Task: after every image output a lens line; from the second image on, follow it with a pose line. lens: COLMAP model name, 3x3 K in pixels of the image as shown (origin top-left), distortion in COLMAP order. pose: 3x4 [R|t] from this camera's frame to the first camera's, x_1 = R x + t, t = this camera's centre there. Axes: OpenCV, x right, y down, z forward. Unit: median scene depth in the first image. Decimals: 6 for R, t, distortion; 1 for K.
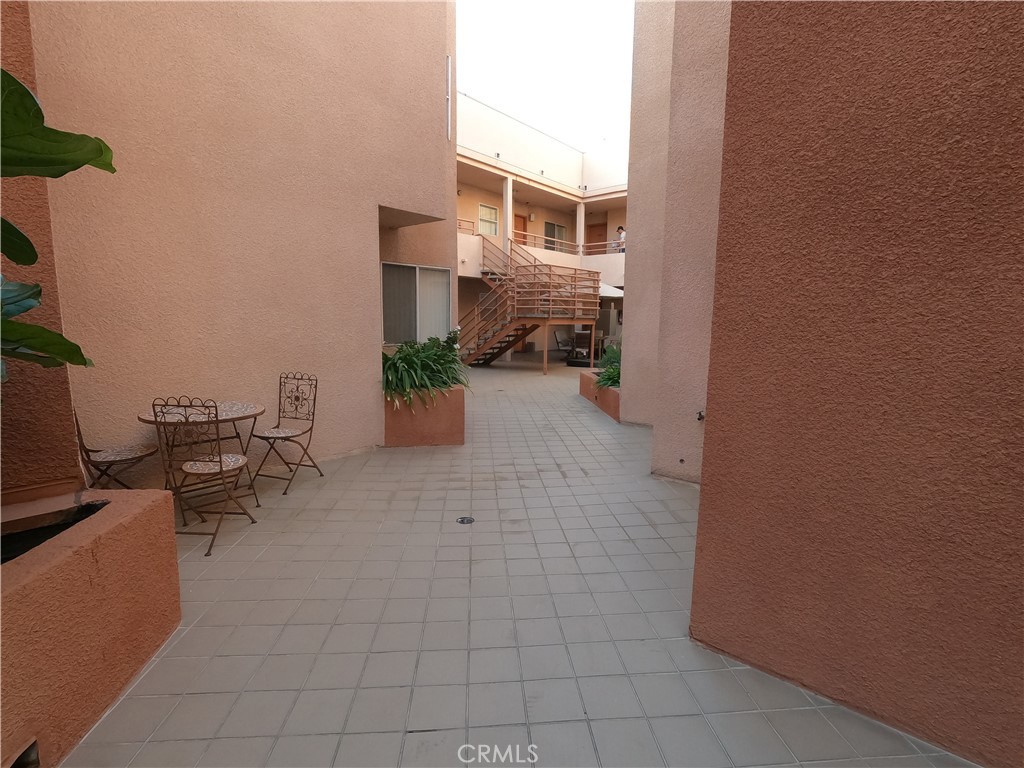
lens RADIAL K [[478.8, 0, 512.0], [0, 478.8, 384.0], [0, 0, 1]] dist [-0.002755, -0.000044]
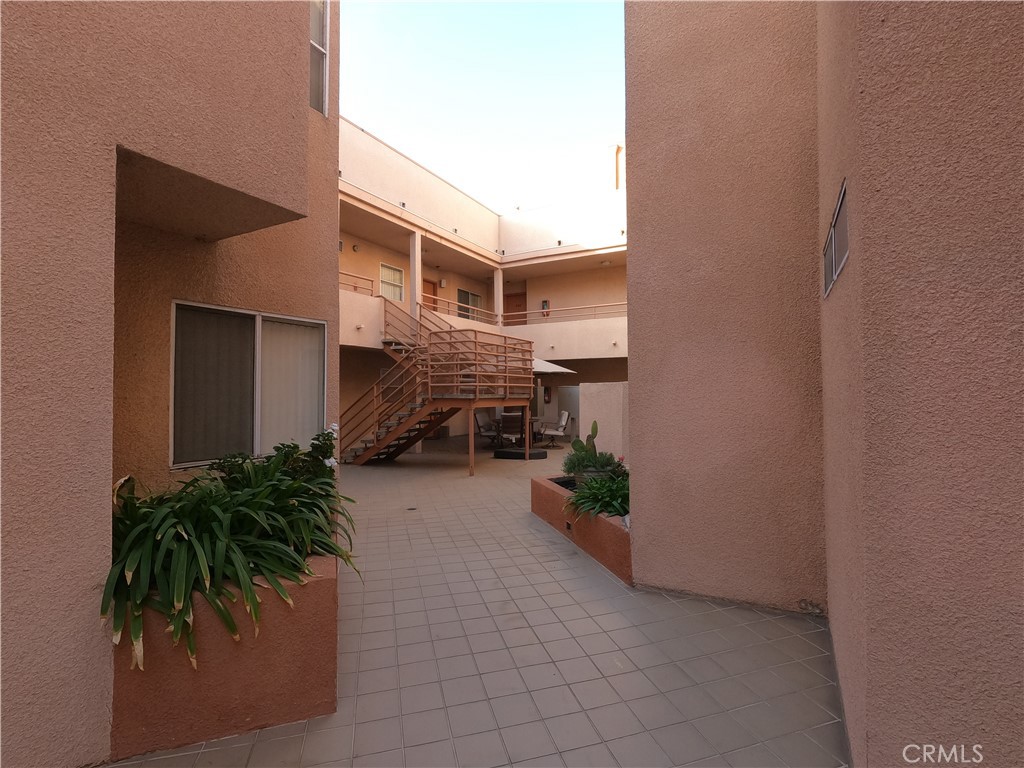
lens RADIAL K [[478.8, 0, 512.0], [0, 478.8, 384.0], [0, 0, 1]] dist [-0.002755, -0.000044]
pose [[0.980503, -0.011178, 0.196186, -0.011029], [0.042141, 0.987113, -0.154374, -0.035252], [-0.191932, 0.159632, 0.968339, 0.212007]]
